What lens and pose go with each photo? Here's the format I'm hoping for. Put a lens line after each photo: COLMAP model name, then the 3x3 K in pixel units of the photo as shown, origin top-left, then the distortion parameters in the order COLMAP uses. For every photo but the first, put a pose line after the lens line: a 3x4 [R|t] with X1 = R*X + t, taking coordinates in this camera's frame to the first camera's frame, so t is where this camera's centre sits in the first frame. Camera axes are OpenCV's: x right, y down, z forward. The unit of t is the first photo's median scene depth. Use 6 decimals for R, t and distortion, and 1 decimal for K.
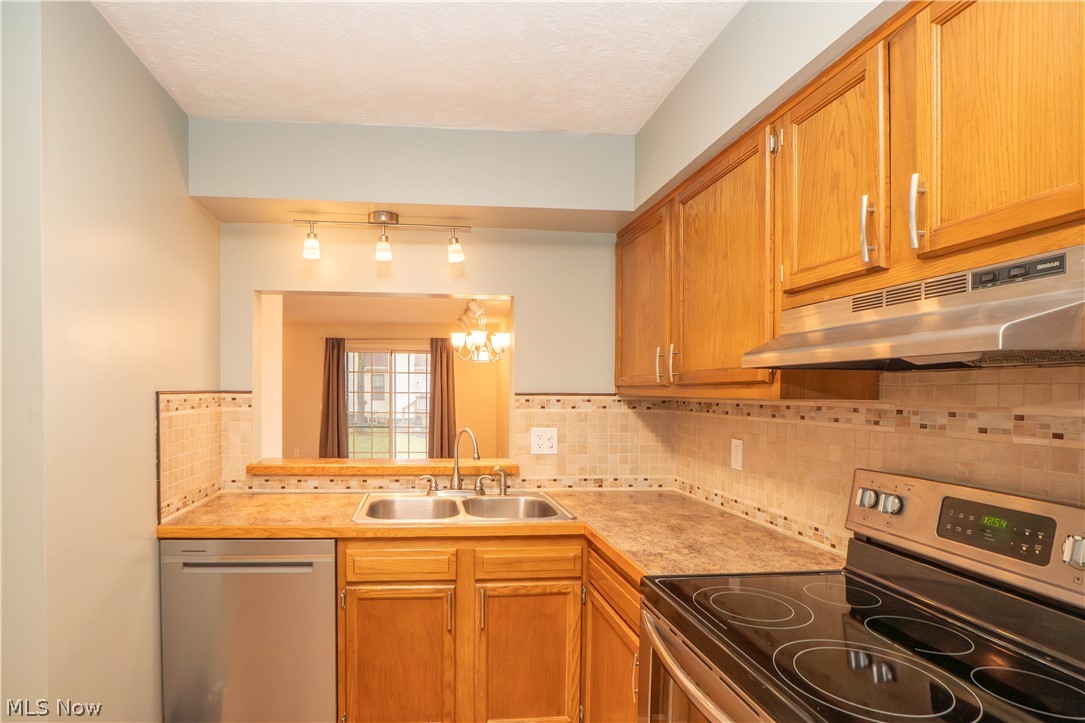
lens RADIAL K [[561.3, 0, 473.6], [0, 561.3, 399.1], [0, 0, 1]] dist [-0.033529, 0.004171]
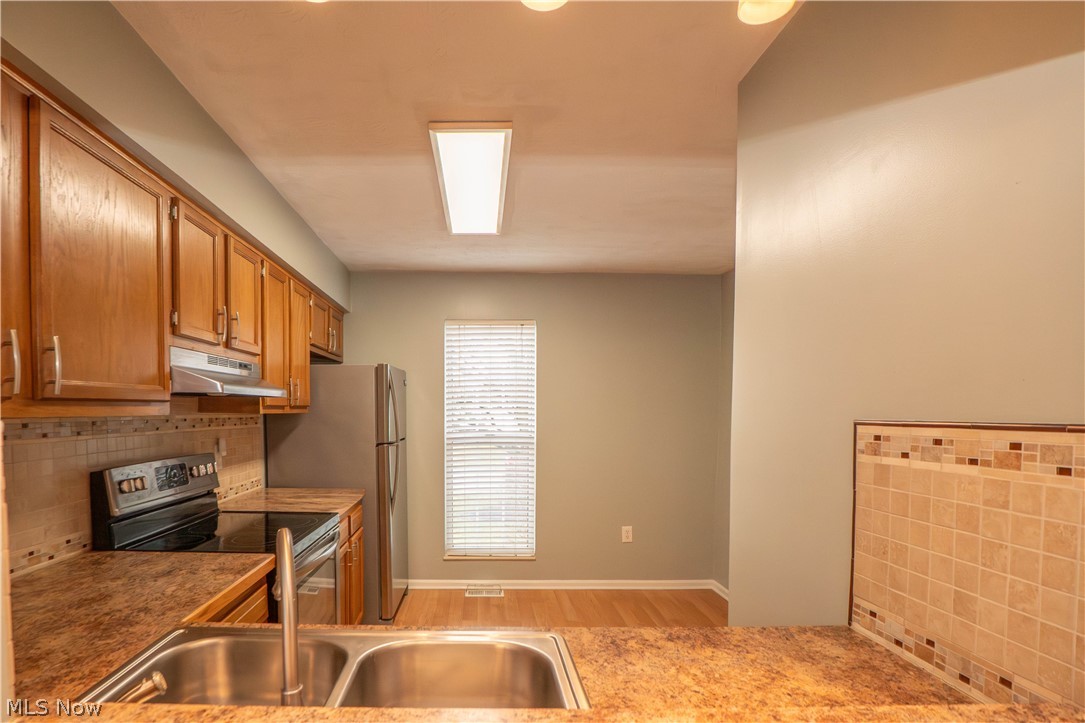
lens RADIAL K [[561.3, 0, 514.5], [0, 561.3, 431.3], [0, 0, 1]] dist [-0.033529, 0.004171]
pose [[-0.999772, -0.015792, 0.014352, -0.175274], [-0.015025, 0.998532, 0.052045, -0.027926], [-0.015153, 0.051817, -0.998542, 1.595153]]
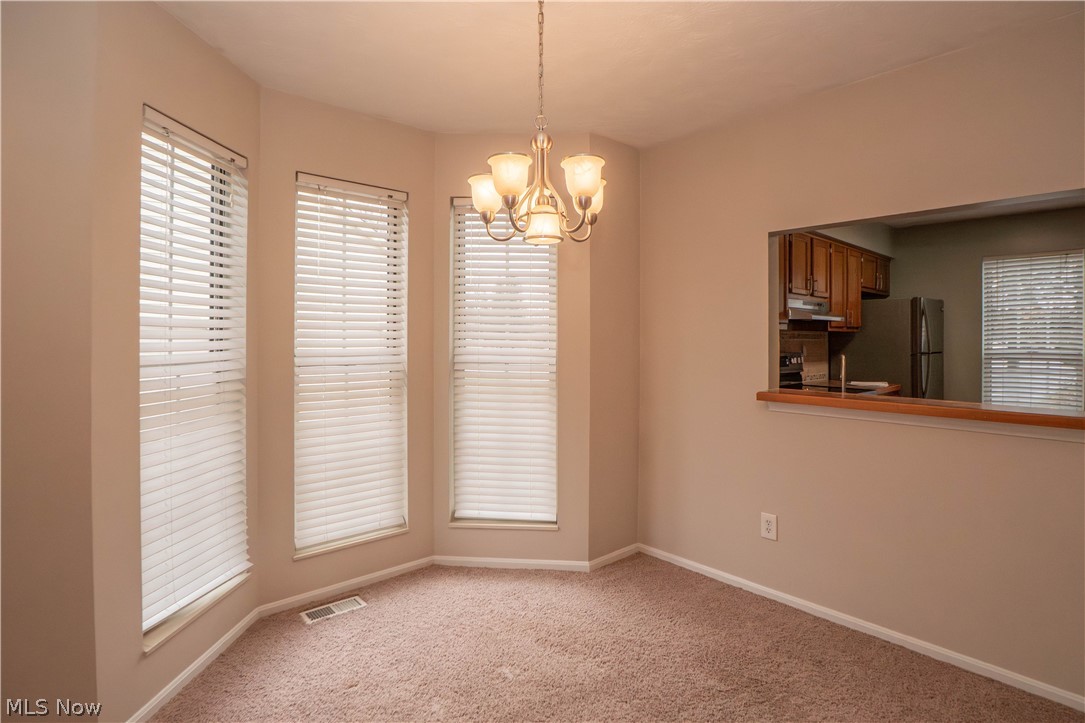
lens RADIAL K [[561.3, 0, 512.4], [0, 561.3, 335.9], [0, 0, 1]] dist [-0.033529, 0.004171]
pose [[-0.585295, -0.018718, 0.810604, -0.715338], [-0.003139, 0.999778, 0.020819, -0.013495], [-0.810814, 0.009641, -0.585224, 2.831663]]
